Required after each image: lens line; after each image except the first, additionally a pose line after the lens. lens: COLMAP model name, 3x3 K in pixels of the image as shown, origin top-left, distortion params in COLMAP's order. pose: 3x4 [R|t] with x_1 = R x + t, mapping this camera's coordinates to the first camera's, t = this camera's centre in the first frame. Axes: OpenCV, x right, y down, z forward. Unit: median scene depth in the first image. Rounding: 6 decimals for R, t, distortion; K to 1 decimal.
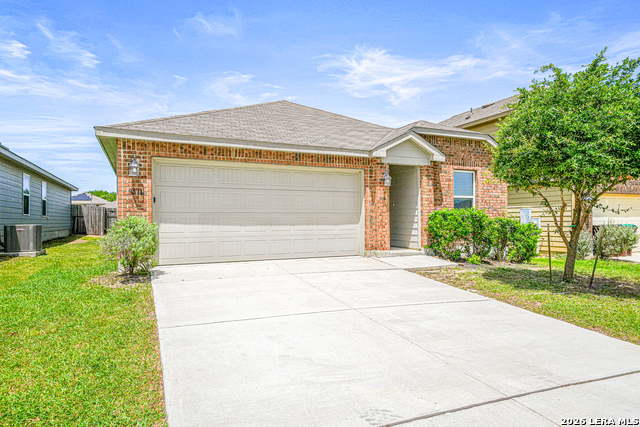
lens RADIAL K [[402.8, 0, 320.0], [0, 402.8, 213.5], [0, 0, 1]] dist [0.001968, 0.000355]
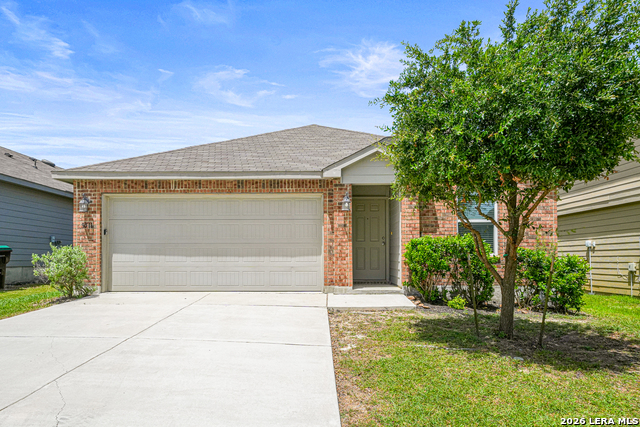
lens RADIAL K [[413.7, 0, 318.9], [0, 413.7, 241.8], [0, 0, 1]] dist [-0.000545, -0.000360]
pose [[0.896365, -0.009565, -0.443214, 0.634486], [0.004646, 0.999915, -0.012184, 0.009474], [0.443293, 0.008862, 0.896333, 0.244618]]
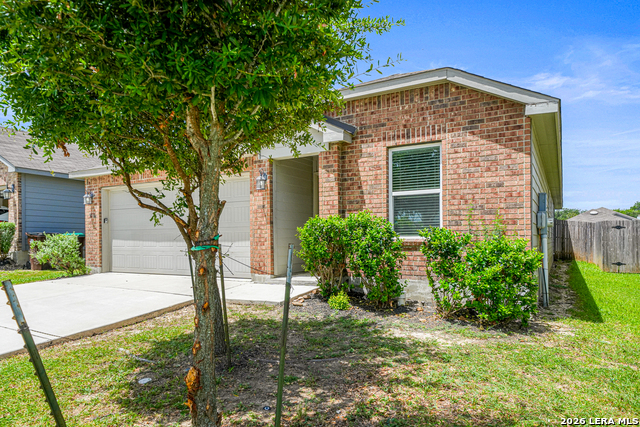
lens RADIAL K [[415.5, 0, 320.3], [0, 415.5, 239.3], [0, 0, 1]] dist [0.000676, 0.000210]
pose [[0.580580, 0.002613, -0.814199, 1.095503], [0.020391, 0.999635, 0.017749, 0.016114], [0.813948, -0.026907, 0.580315, 0.804042]]
